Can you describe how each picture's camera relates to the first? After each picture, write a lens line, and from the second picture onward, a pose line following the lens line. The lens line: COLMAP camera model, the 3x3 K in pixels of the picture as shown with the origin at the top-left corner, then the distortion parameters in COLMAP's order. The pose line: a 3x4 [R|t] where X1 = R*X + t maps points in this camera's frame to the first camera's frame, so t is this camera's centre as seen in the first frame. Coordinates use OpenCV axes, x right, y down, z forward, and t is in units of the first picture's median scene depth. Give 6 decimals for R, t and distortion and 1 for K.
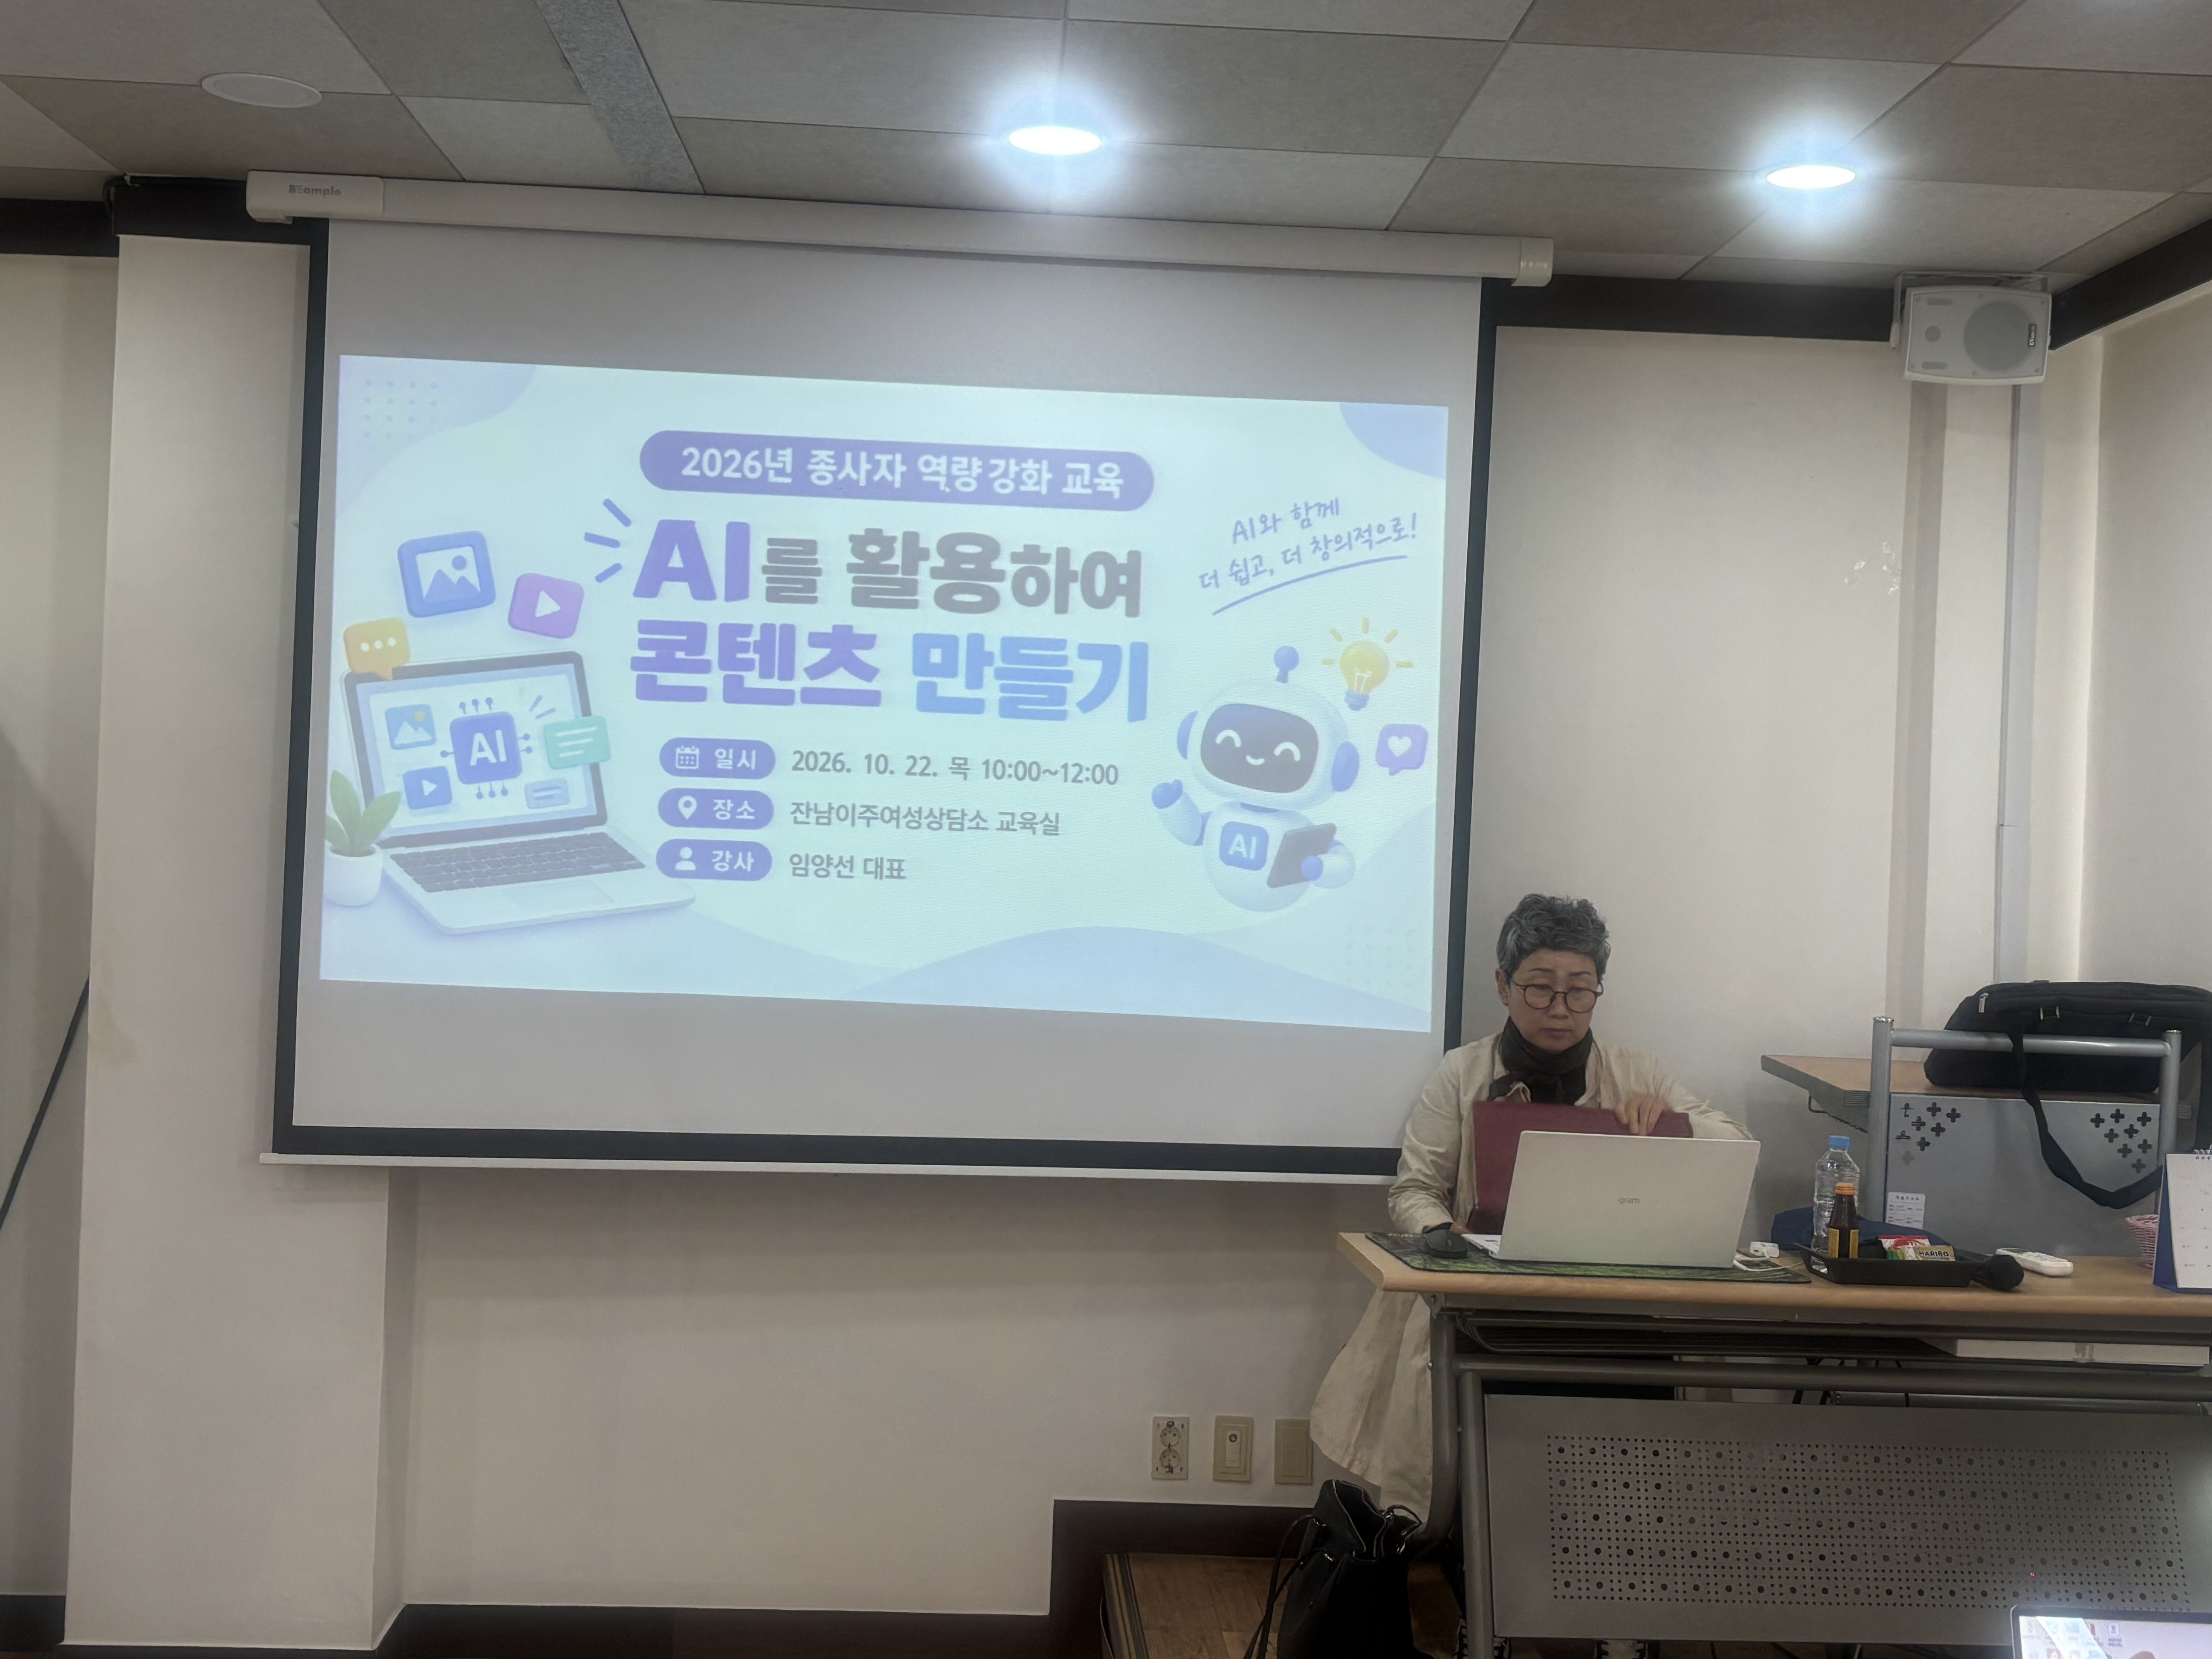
lens RADIAL K [[2689.6, 0, 1100.0], [0, 2689.6, 841.5], [0, 0, 1]] dist [0.042632, 0.000000]
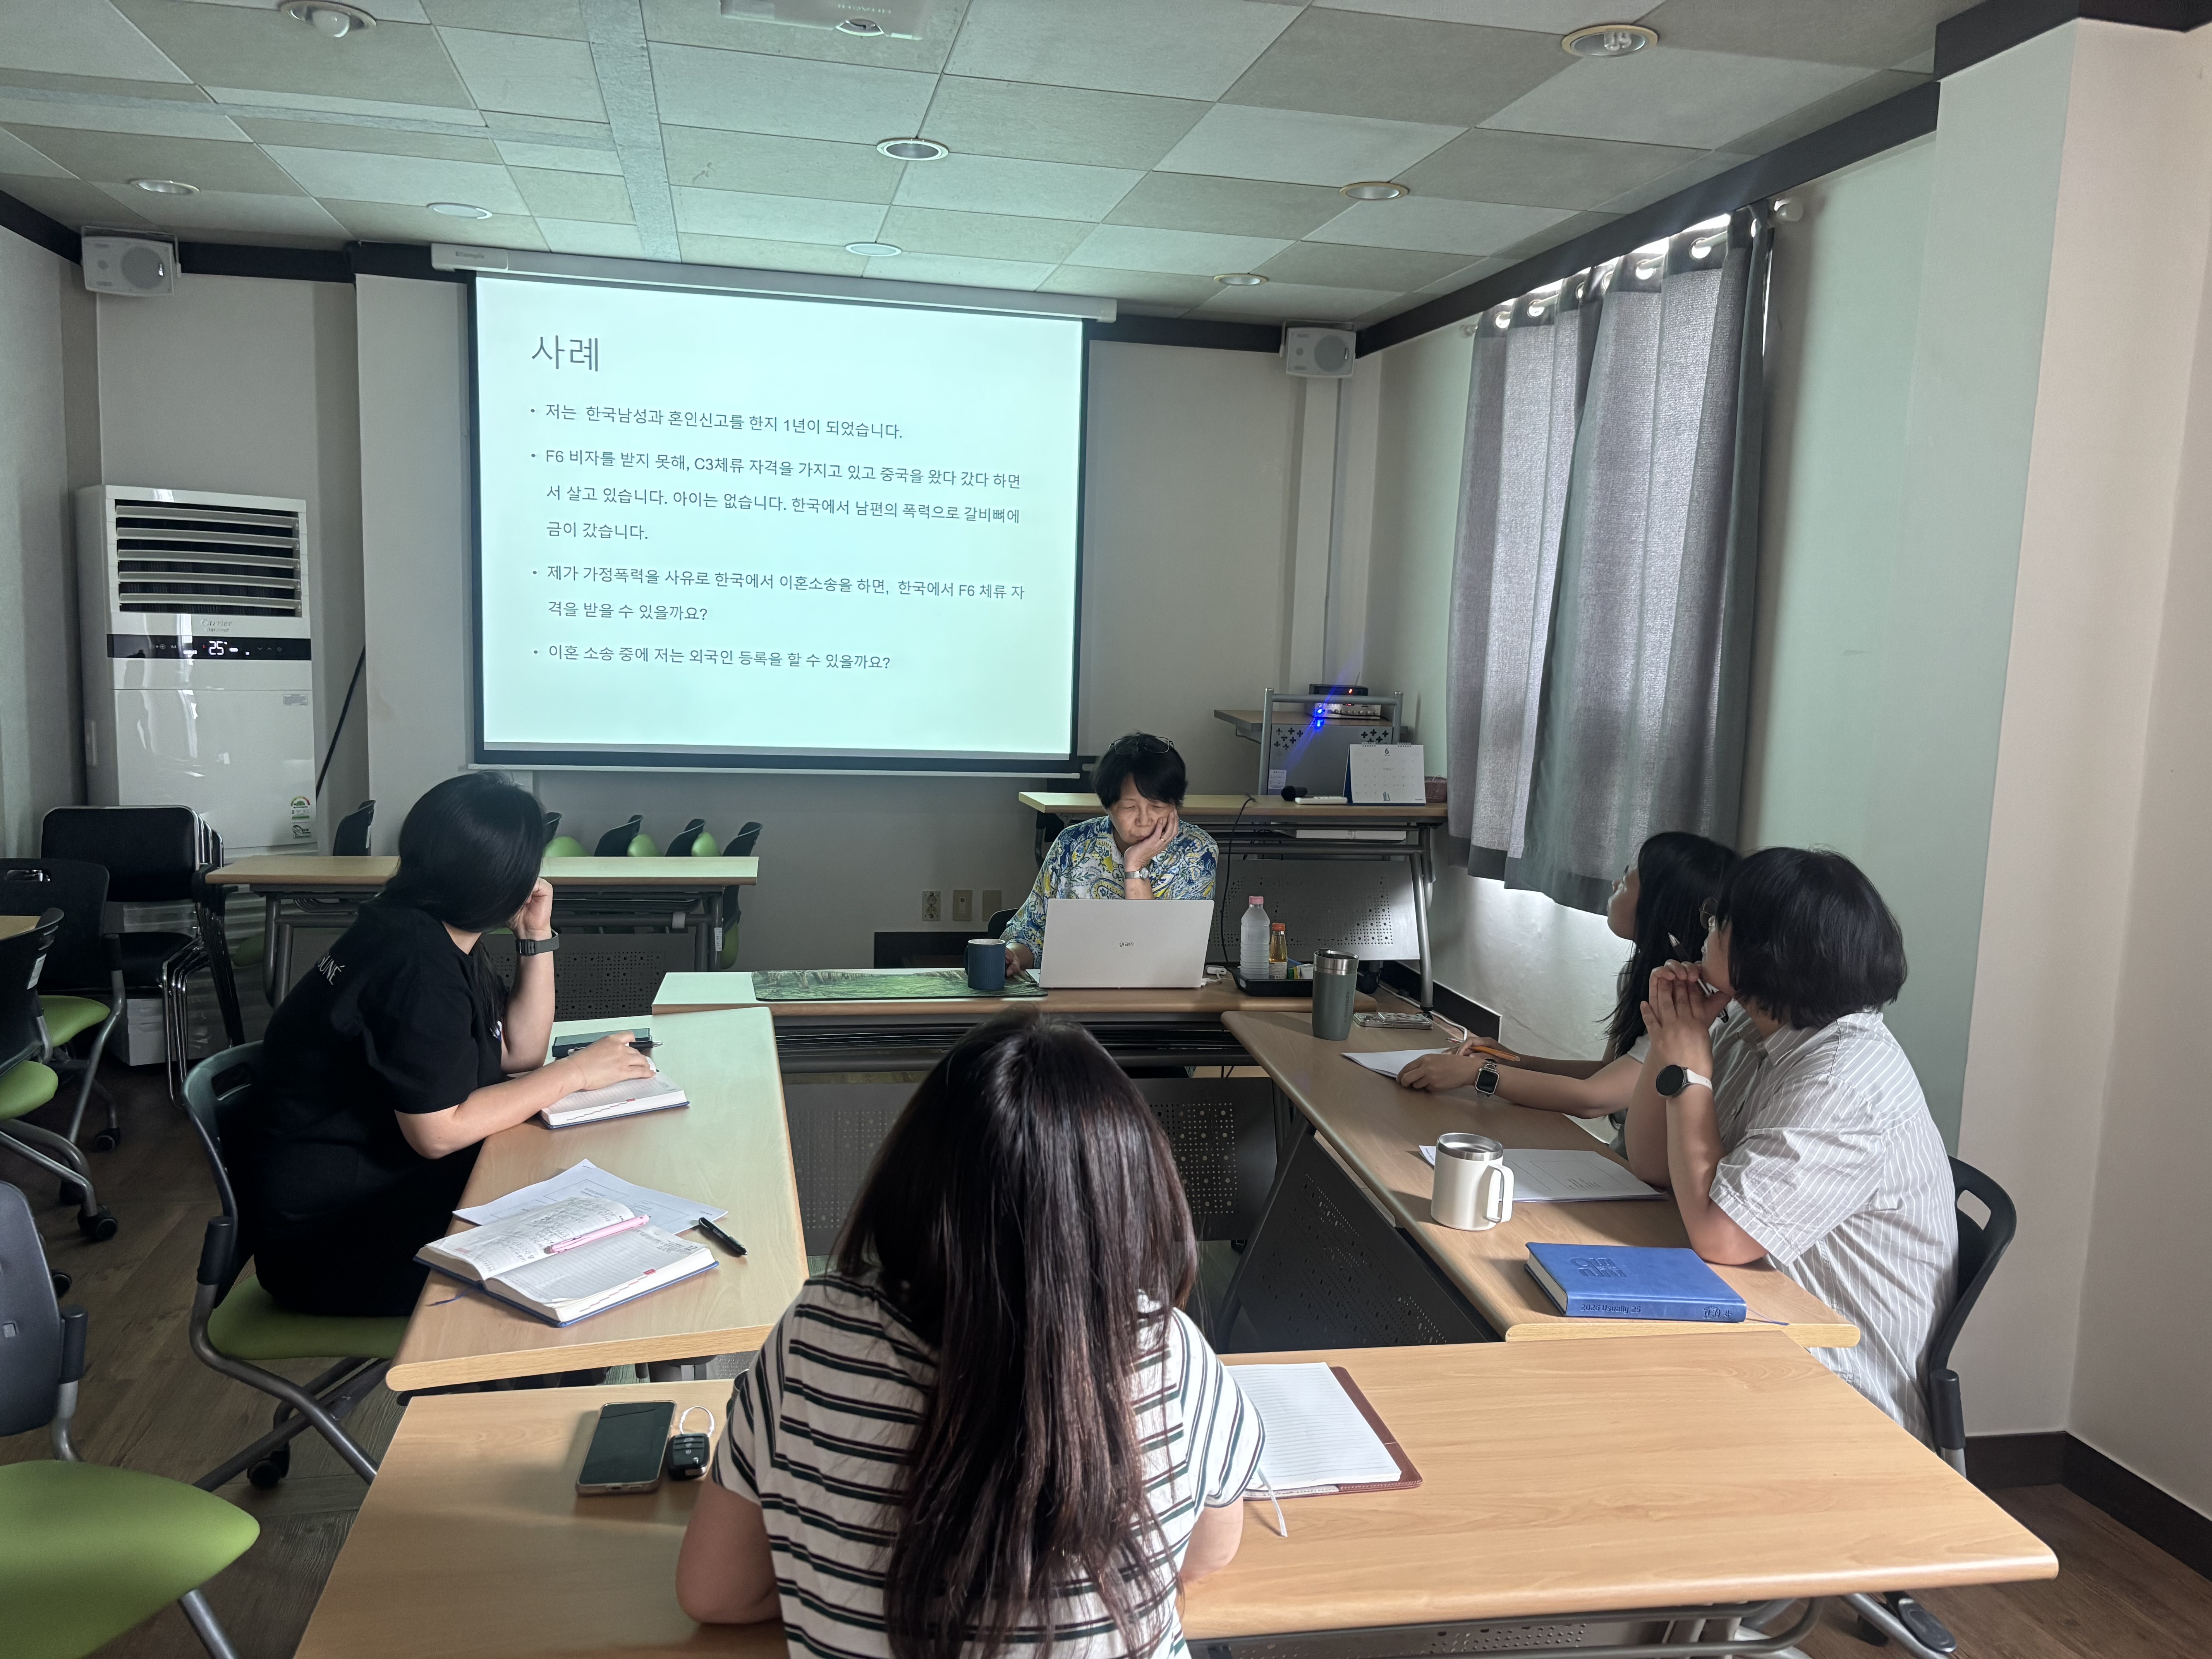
lens RADIAL K [[1668.9, 0, 1113.5], [0, 1668.9, 842.9], [0, 0, 1]] dist [0.031766, -0.032283]
pose [[0.984914, -0.025276, 0.171188, -0.057385], [0.000295, 0.989519, 0.144401, -0.003888], [-0.173043, -0.142172, 0.974599, -0.265859]]
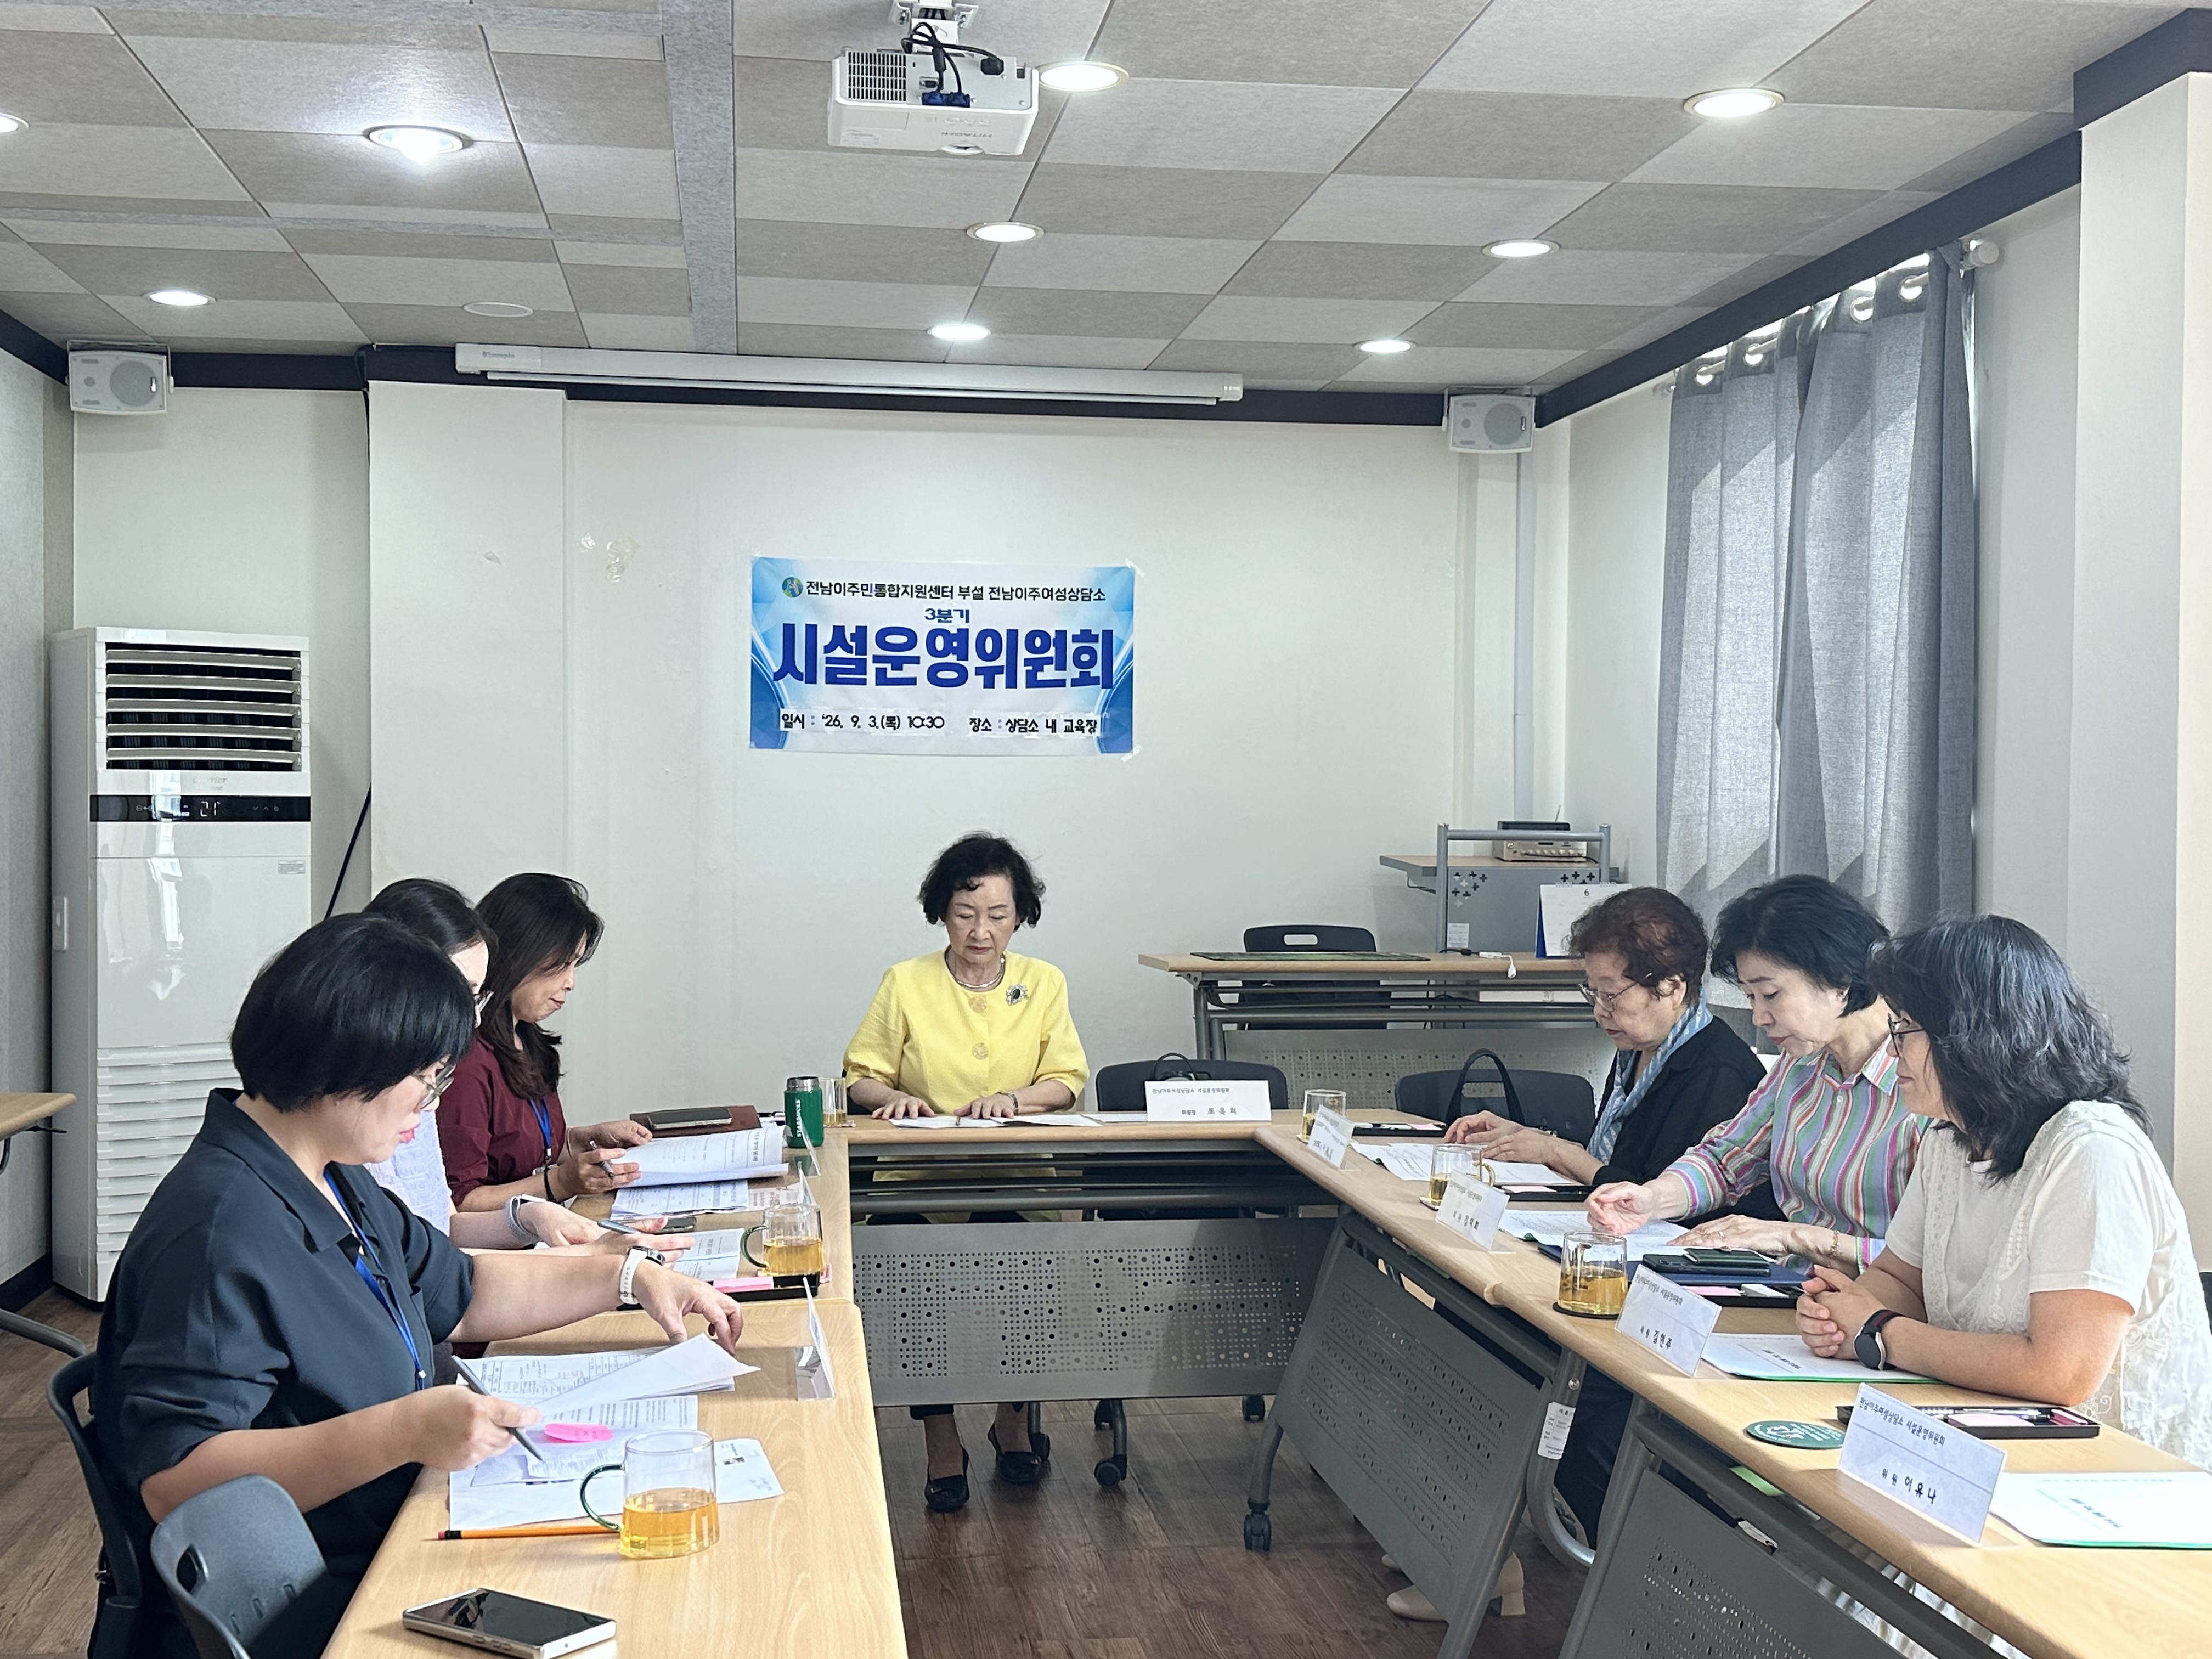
lens RADIAL K [[2443.6, 0, 1114.1], [0, 2443.6, 831.7], [0, 0, 1]] dist [0.070667, 0.000000]
pose [[0.993800, -0.033328, 0.106067, -0.084348], [0.031007, 0.999244, 0.023454, 0.025057], [-0.106768, -0.020020, 0.994082, -0.519800]]
